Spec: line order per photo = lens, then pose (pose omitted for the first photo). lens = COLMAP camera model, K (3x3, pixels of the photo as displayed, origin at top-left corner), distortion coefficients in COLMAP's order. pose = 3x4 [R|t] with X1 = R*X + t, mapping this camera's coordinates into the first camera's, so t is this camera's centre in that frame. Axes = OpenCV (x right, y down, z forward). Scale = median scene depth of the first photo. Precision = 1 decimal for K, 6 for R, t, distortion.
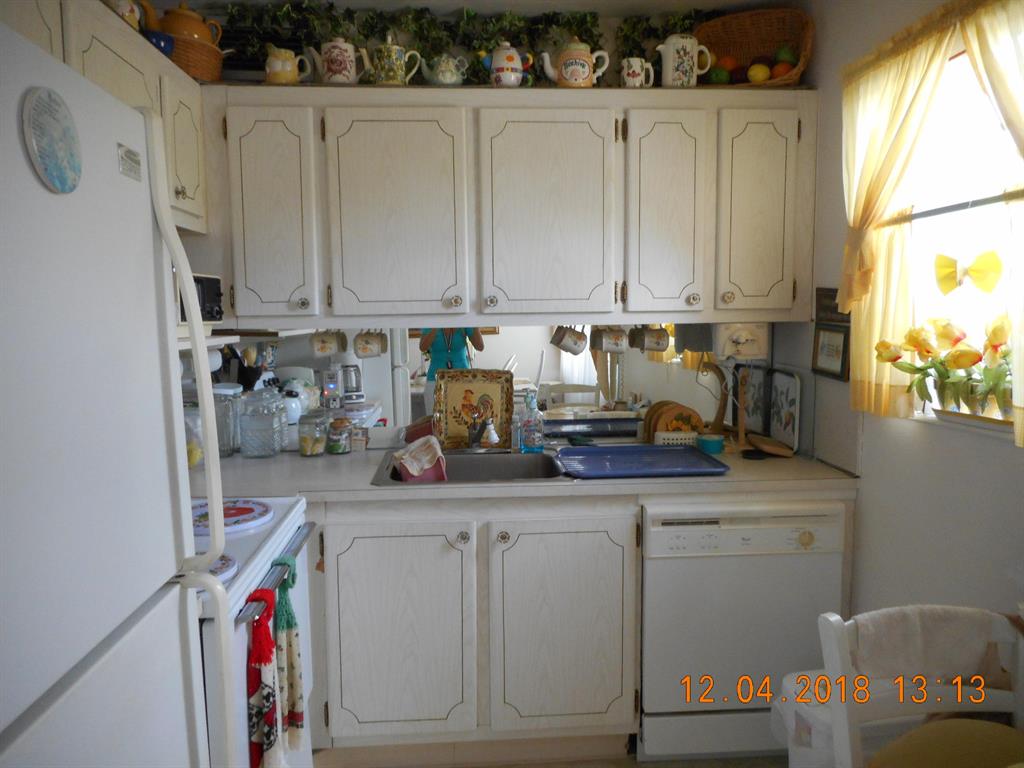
lens RADIAL K [[757.0, 0, 512.9], [0, 757.0, 382.0], [0, 0, 1]] dist [-0.021718, 0.011190]
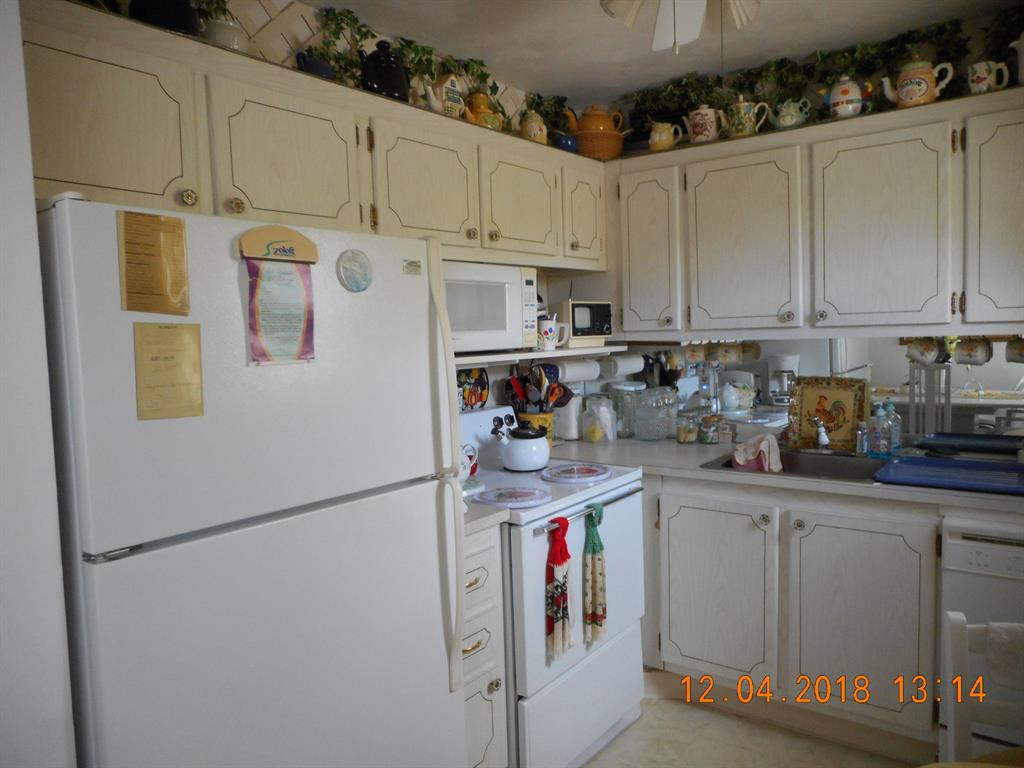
lens RADIAL K [[757.0, 0, 511.5], [0, 757.0, 384.0], [0, 0, 1]] dist [-0.021718, 0.011190]
pose [[0.743505, 0.036572, -0.667730, 0.377061], [-0.038111, 0.999198, 0.012290, -0.003020], [0.667644, 0.016310, 0.744302, -0.122393]]
